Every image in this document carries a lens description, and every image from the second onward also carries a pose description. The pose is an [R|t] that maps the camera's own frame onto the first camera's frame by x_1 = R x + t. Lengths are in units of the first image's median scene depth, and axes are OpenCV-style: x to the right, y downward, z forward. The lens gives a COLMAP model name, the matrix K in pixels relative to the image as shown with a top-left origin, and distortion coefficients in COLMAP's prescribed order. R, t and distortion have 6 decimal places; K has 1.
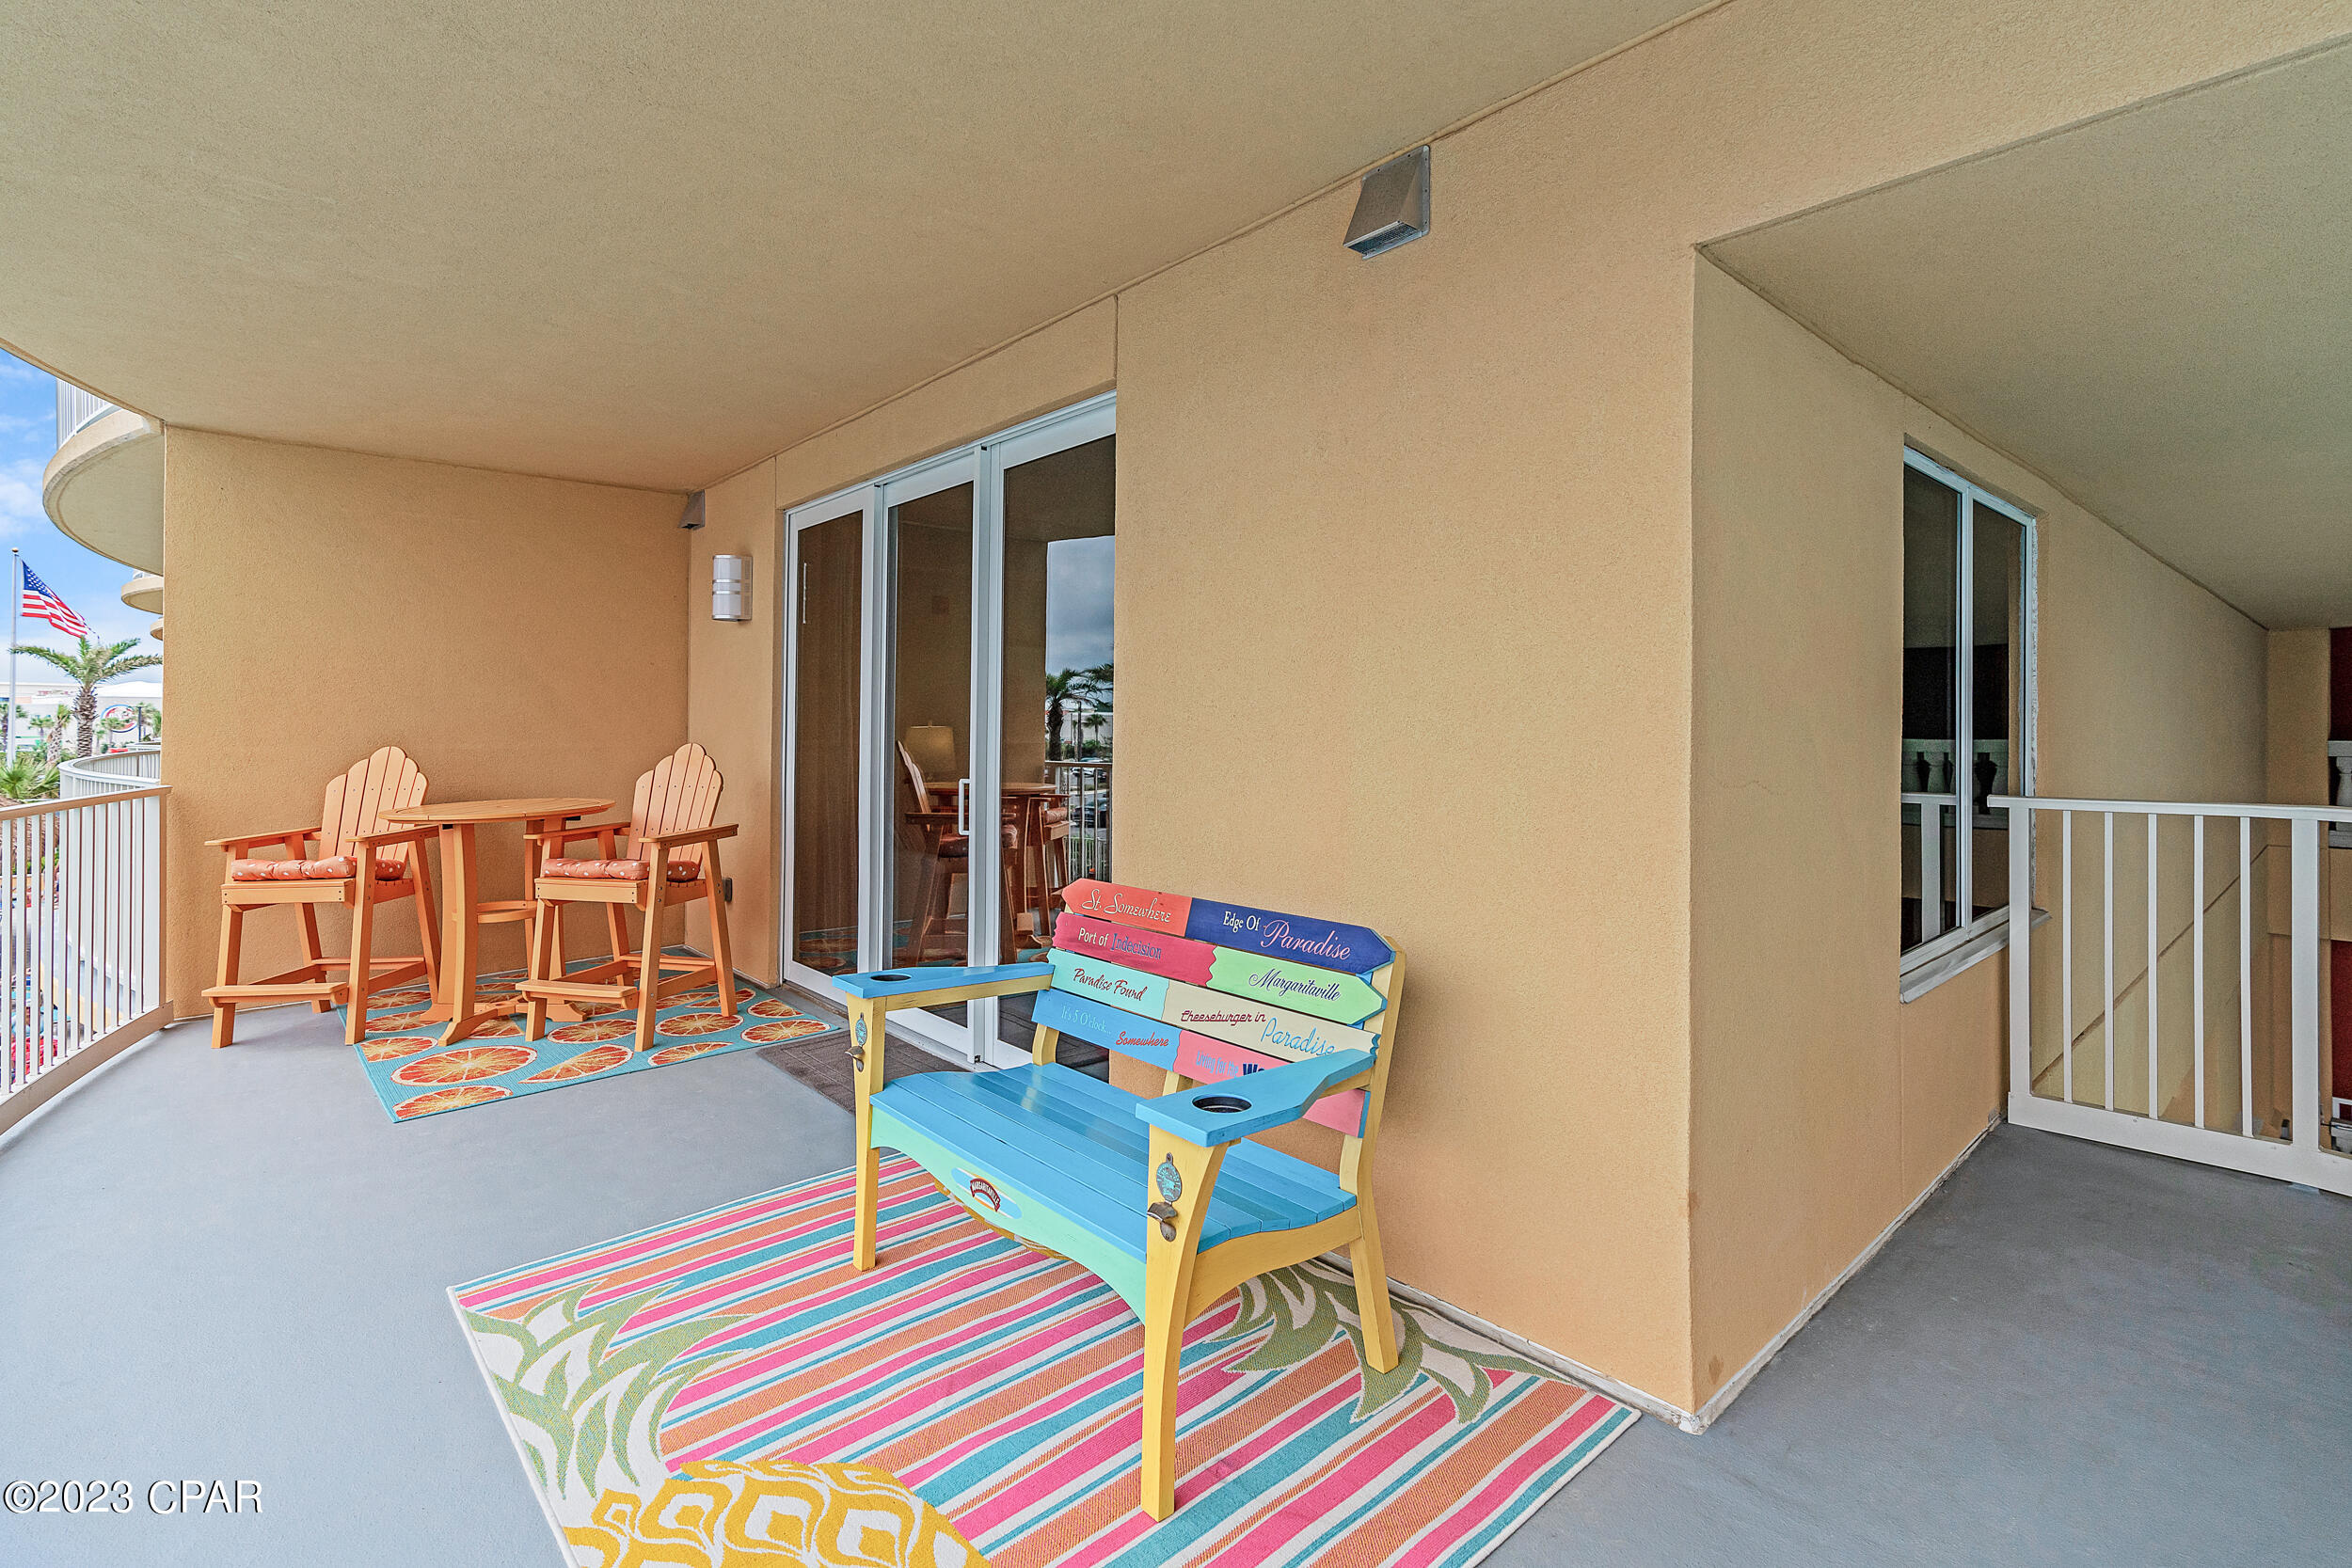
lens RADIAL K [[1074.2, 0, 1194.8], [0, 1074.2, 702.1], [0, 0, 1]] dist [-0.011058, 0.003442]
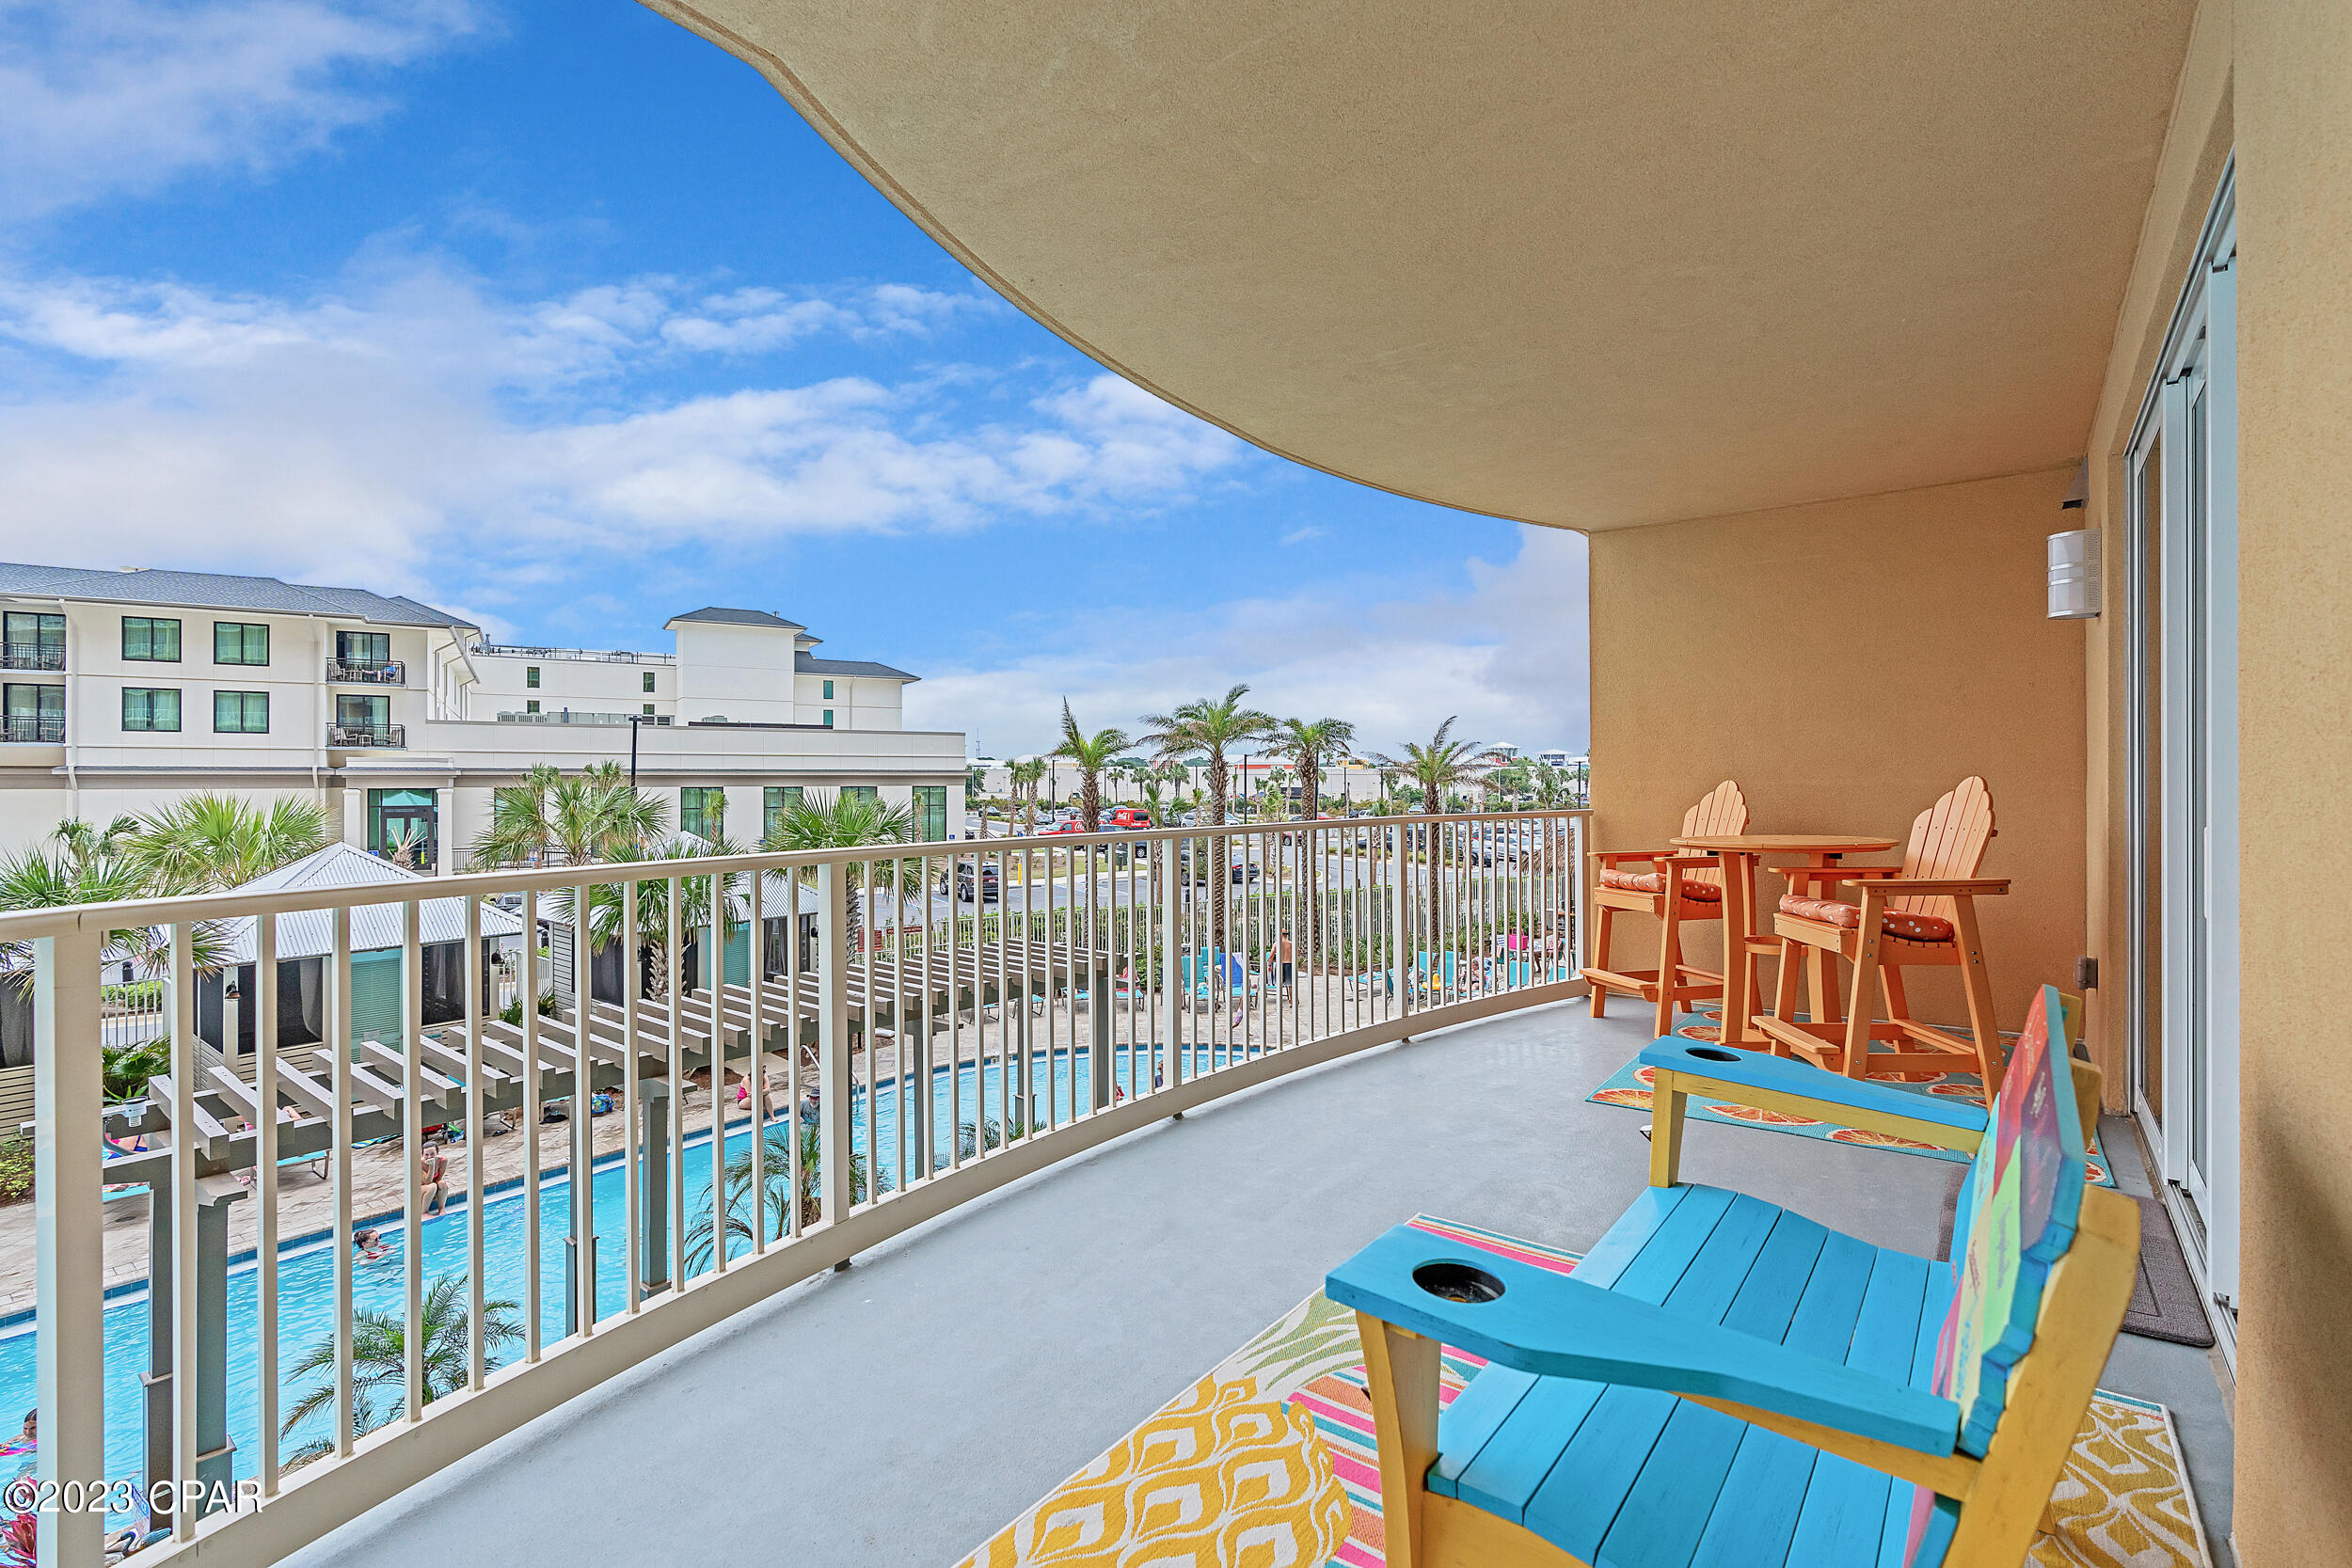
lens RADIAL K [[1074.2, 0, 1167.0], [0, 1074.2, 773.5], [0, 0, 1]] dist [-0.011058, 0.003442]
pose [[0.173563, -0.004479, -0.984813, 0.235553], [0.019531, 0.999809, -0.001105, 0.027112], [0.984629, -0.019043, 0.173617, 0.277712]]
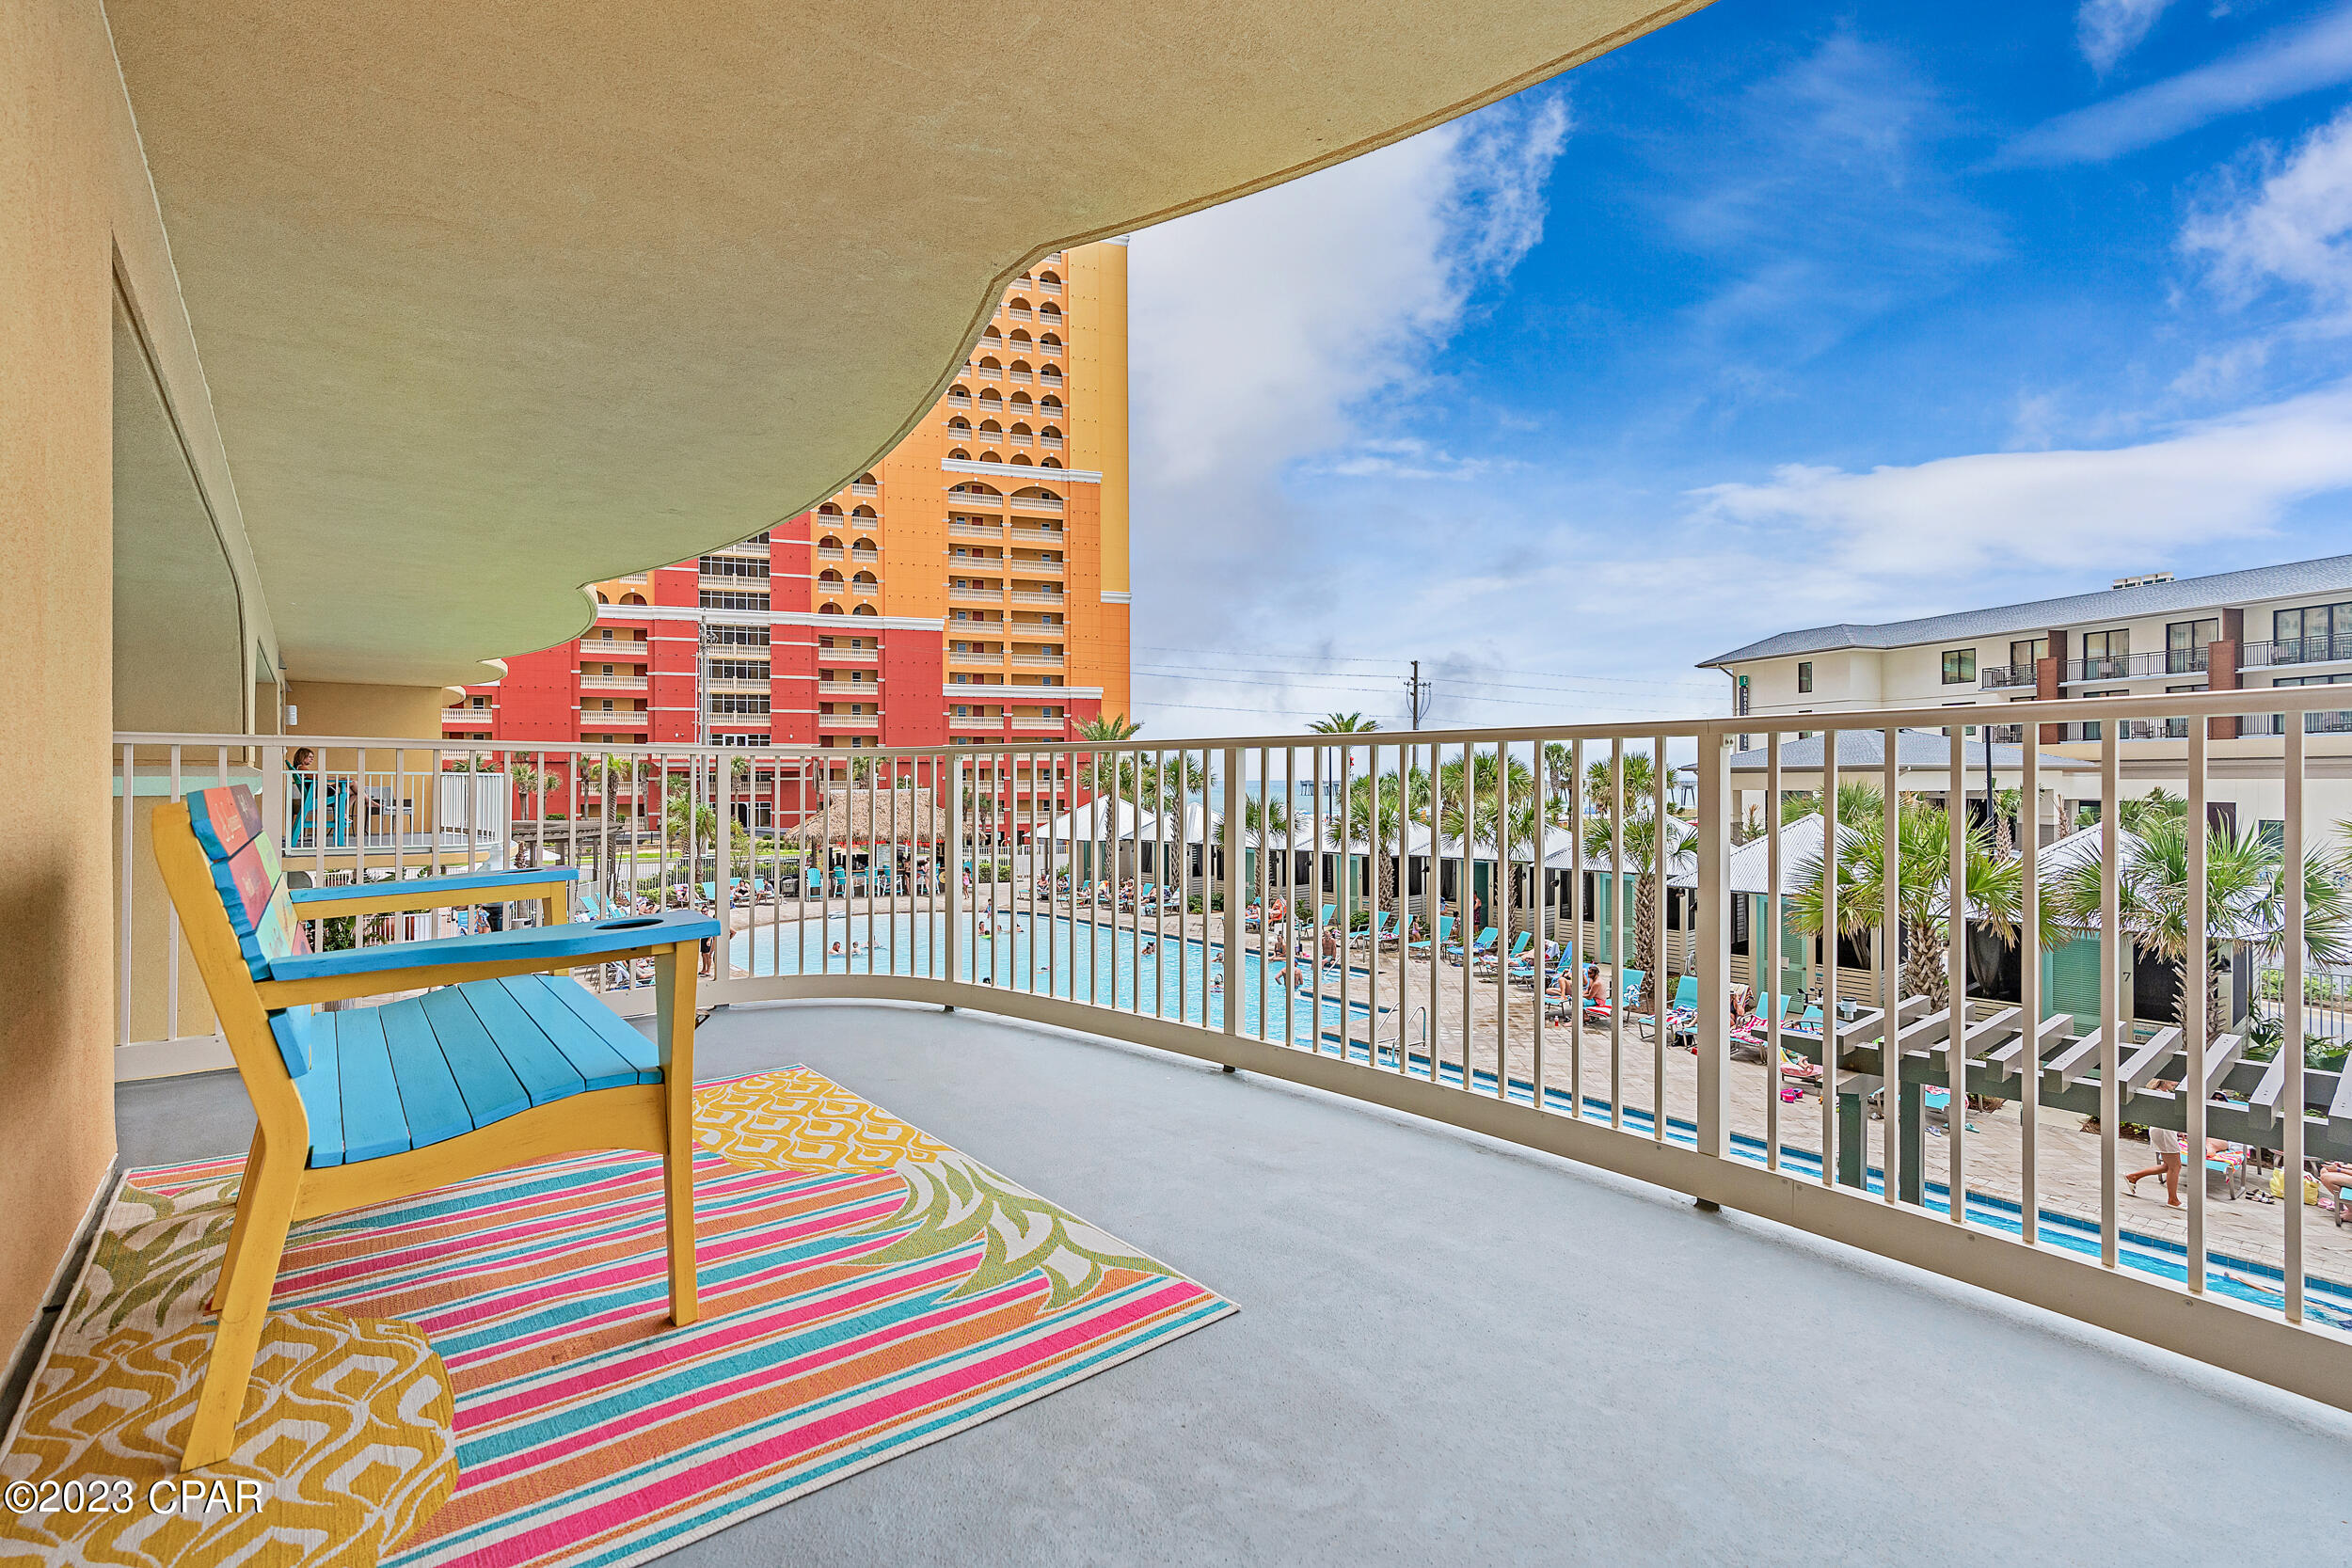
lens RADIAL K [[1074.2, 0, 1218.3], [0, 1074.2, 779.4], [0, 0, 1]] dist [-0.011058, 0.003442]
pose [[-0.999614, 0.005683, 0.027193, -0.377331], [0.005199, 0.999827, -0.017848, 0.102197], [-0.027289, -0.017700, -0.999471, 0.939742]]
